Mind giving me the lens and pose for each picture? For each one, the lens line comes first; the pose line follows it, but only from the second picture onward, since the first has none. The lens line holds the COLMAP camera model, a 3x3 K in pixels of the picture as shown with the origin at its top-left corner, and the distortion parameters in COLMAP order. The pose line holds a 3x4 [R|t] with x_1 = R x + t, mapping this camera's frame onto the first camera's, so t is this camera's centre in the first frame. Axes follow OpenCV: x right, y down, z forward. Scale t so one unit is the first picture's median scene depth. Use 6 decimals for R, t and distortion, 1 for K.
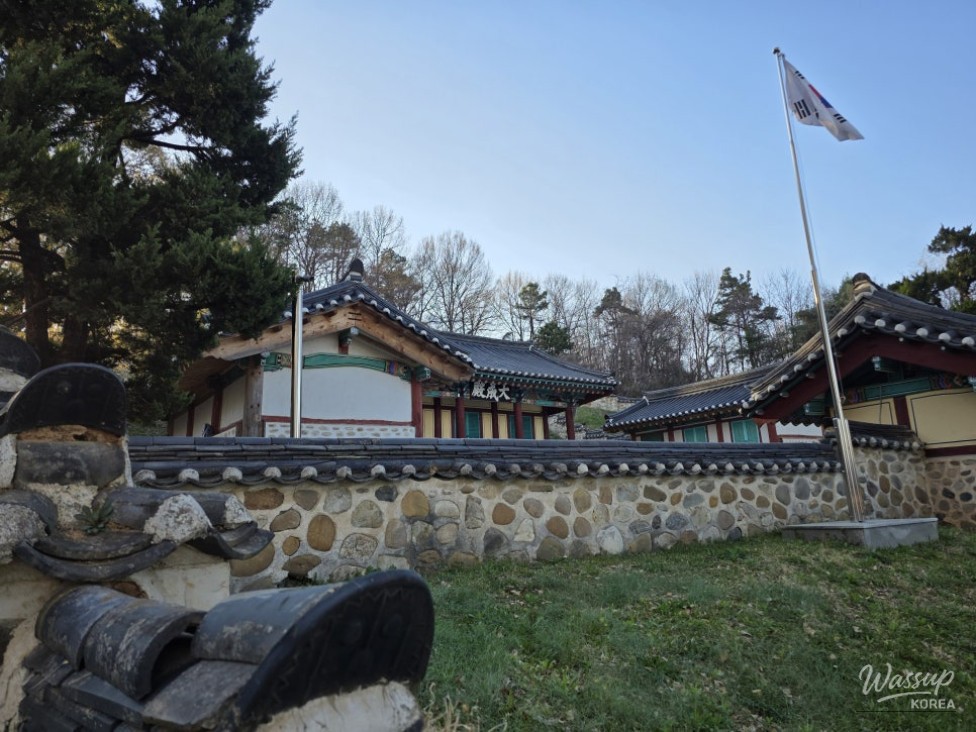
lens RADIAL K [[647.7, 0, 487.4], [0, 647.7, 349.8], [0, 0, 1]] dist [0.068603, -0.065052]
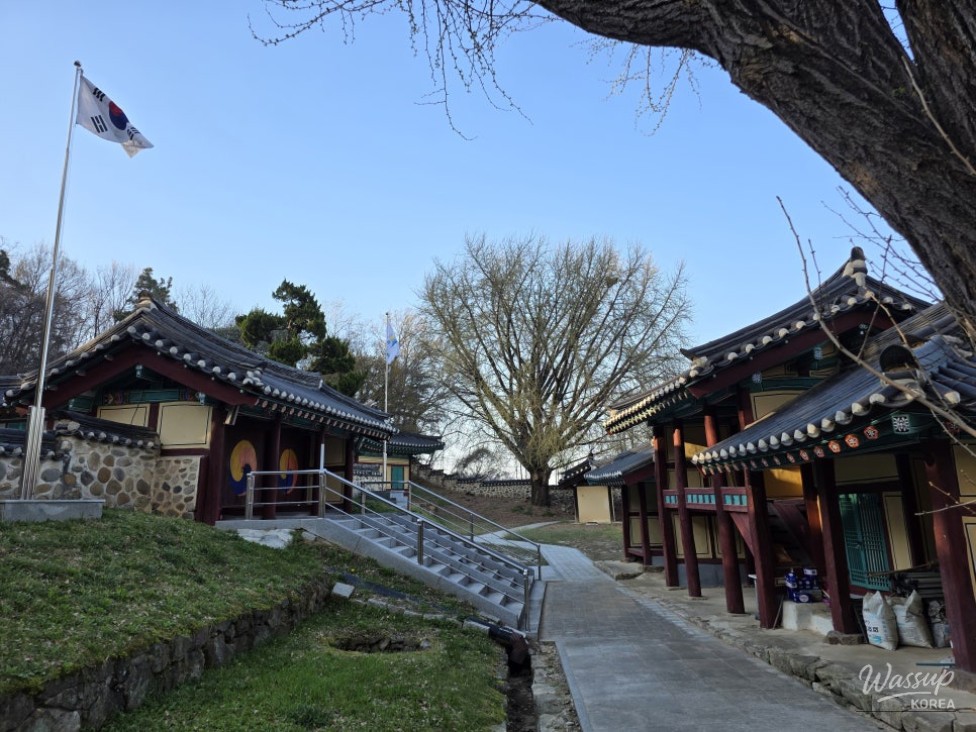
lens RADIAL K [[647.7, 0, 495.3], [0, 647.7, 353.2], [0, 0, 1]] dist [0.068603, -0.065052]
pose [[0.658672, 0.196204, 0.726399, 0.179869], [-0.183162, 0.978173, -0.098125, -0.011374], [-0.729796, -0.068416, 0.680233, -0.231764]]
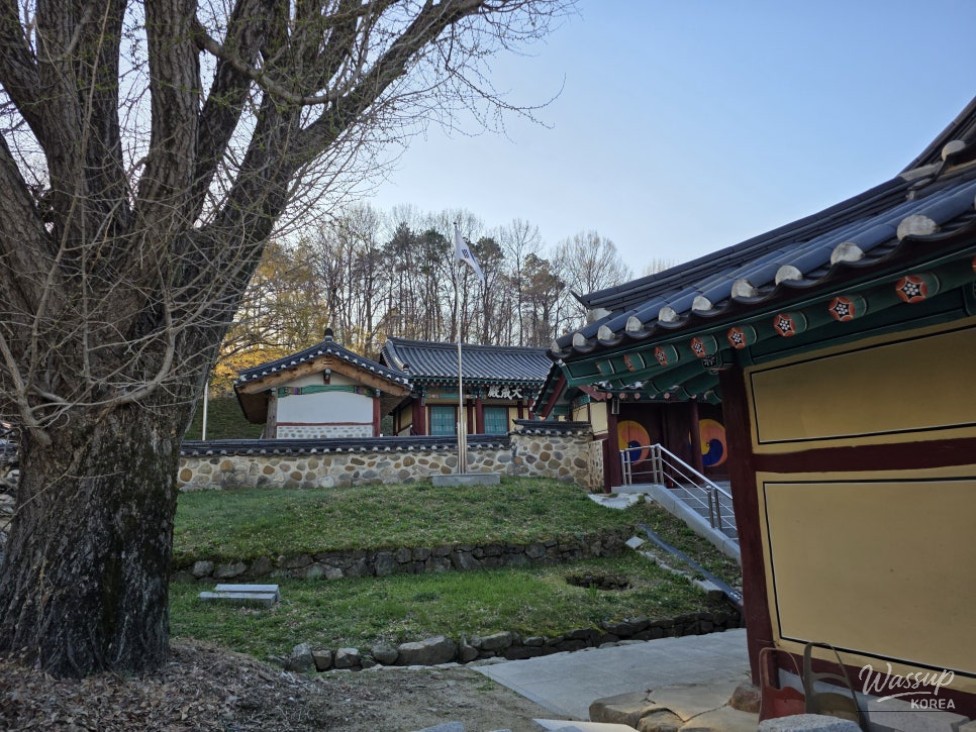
lens RADIAL K [[647.7, 0, 485.1], [0, 647.7, 365.3], [0, 0, 1]] dist [0.068603, -0.065052]
pose [[0.942399, -0.052616, -0.330327, 1.001747], [0.068995, 0.996891, 0.038048, -0.107964], [0.327298, -0.058647, 0.943099, -0.628684]]
